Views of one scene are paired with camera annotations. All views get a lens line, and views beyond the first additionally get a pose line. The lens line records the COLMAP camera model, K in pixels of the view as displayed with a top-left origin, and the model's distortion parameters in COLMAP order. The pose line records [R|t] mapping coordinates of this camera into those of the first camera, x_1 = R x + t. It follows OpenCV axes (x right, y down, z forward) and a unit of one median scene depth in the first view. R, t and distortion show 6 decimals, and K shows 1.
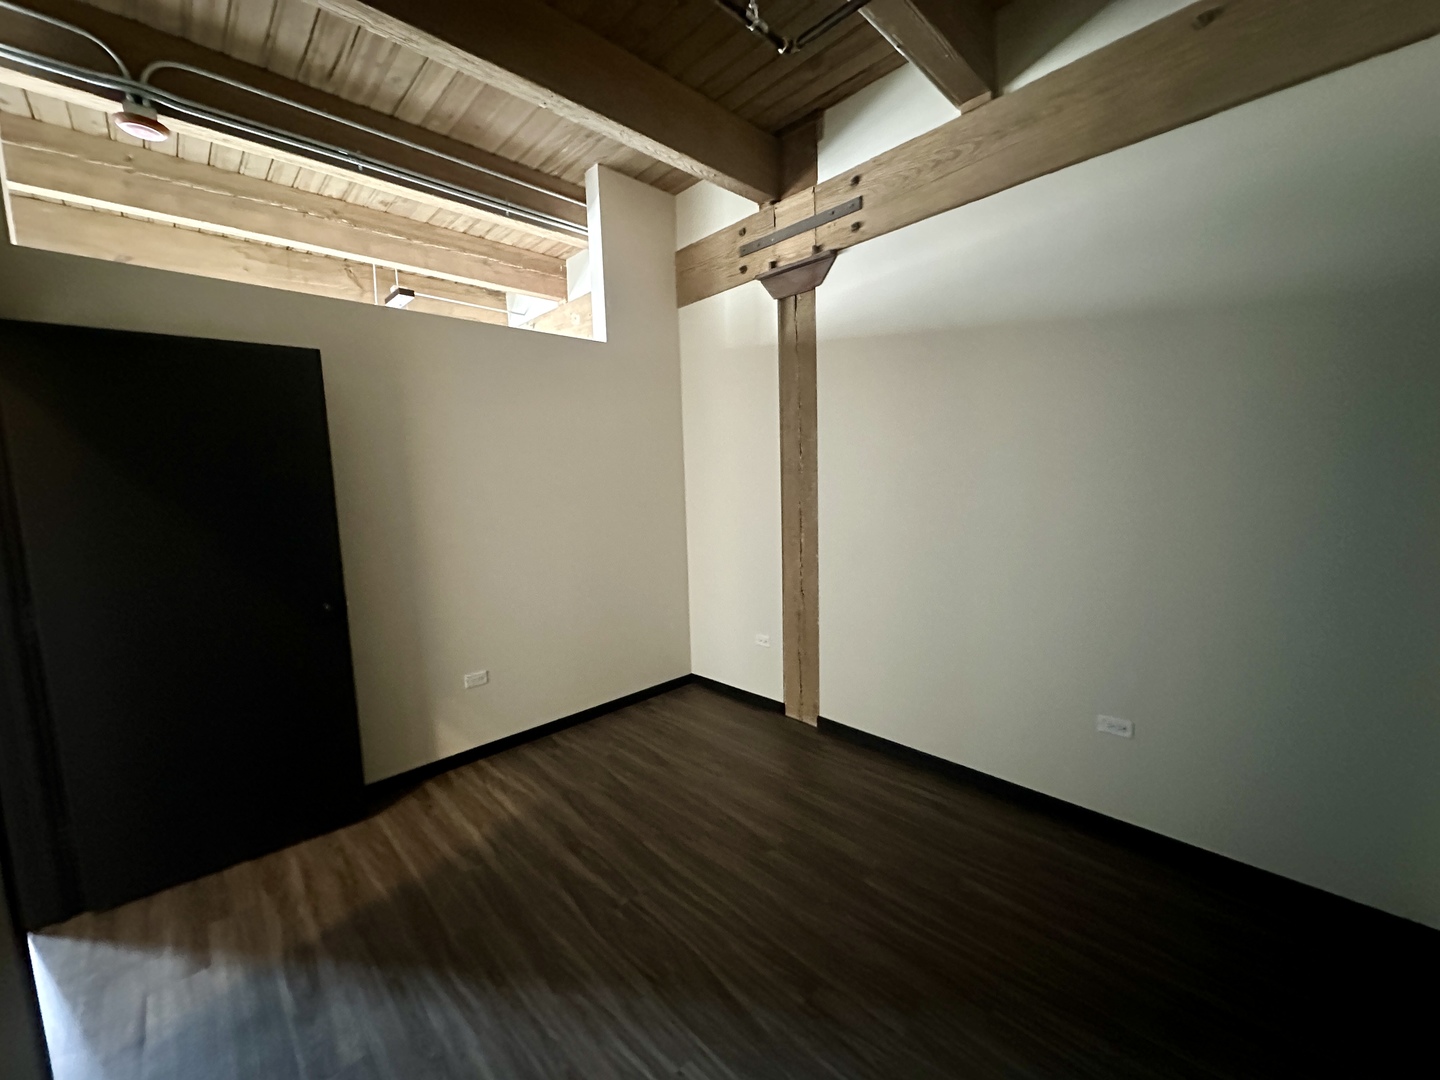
lens RADIAL K [[575.2, 0, 717.3], [0, 575.2, 540.3], [0, 0, 1]] dist [-0.004751, 0.000652]
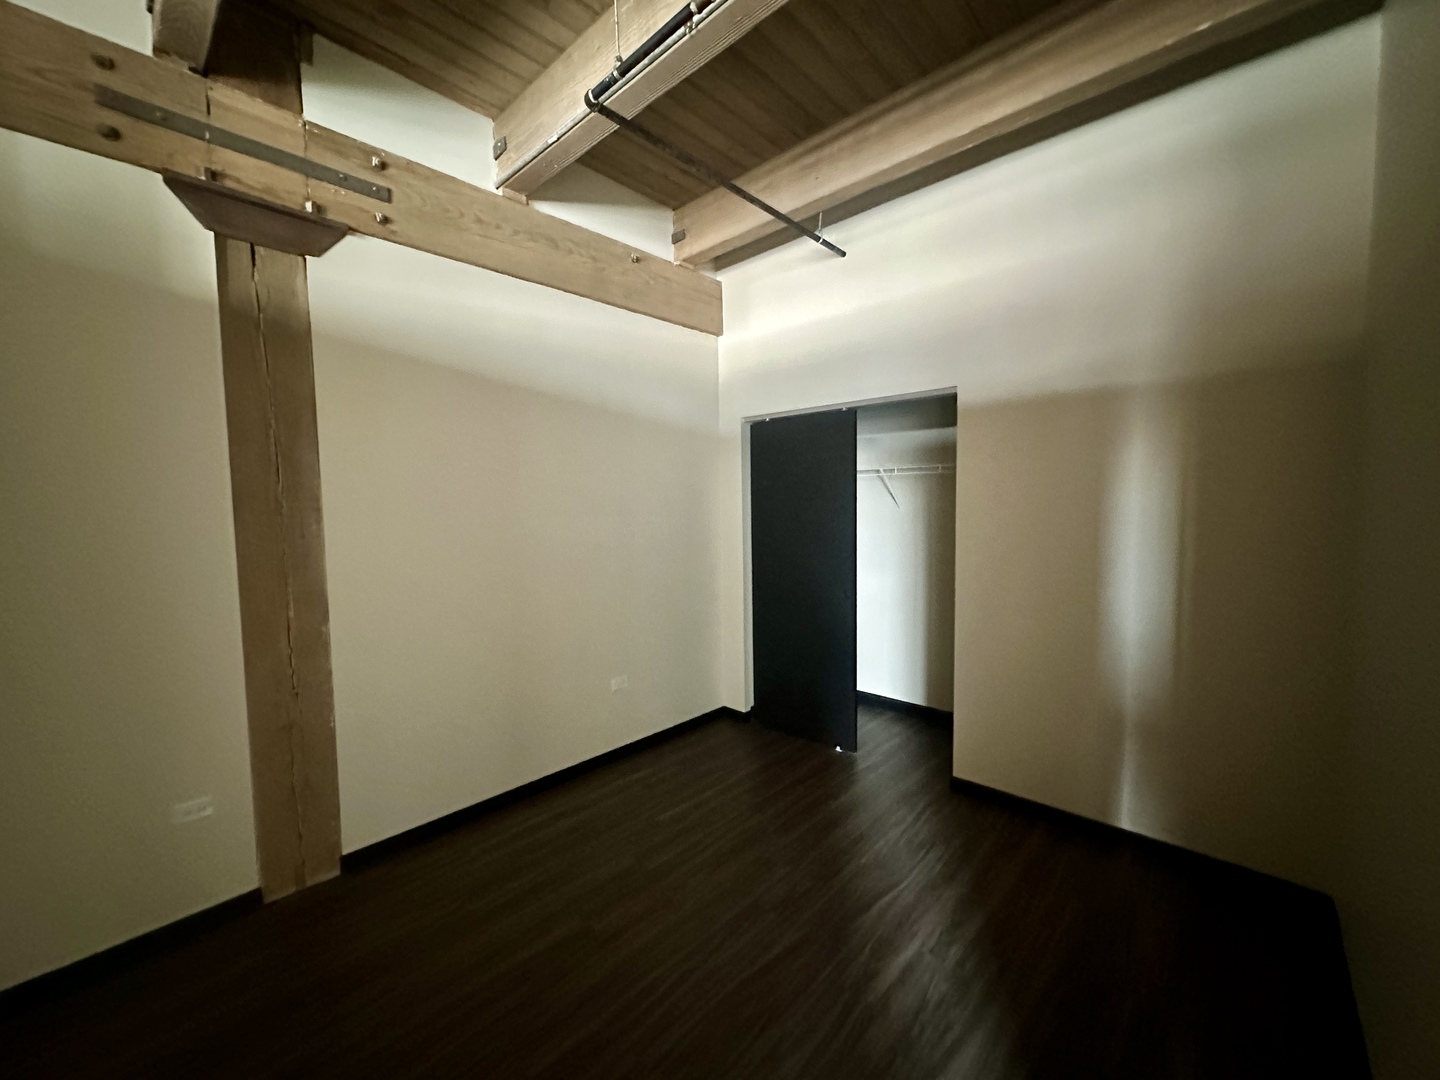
lens RADIAL K [[575.2, 0, 716.4], [0, 575.2, 541.1], [0, 0, 1]] dist [-0.004751, 0.000652]
pose [[-0.063119, -0.039225, 0.997235, -0.600155], [0.127132, 0.990771, 0.047017, -0.058180], [-0.989875, 0.129748, -0.057550, 0.593914]]
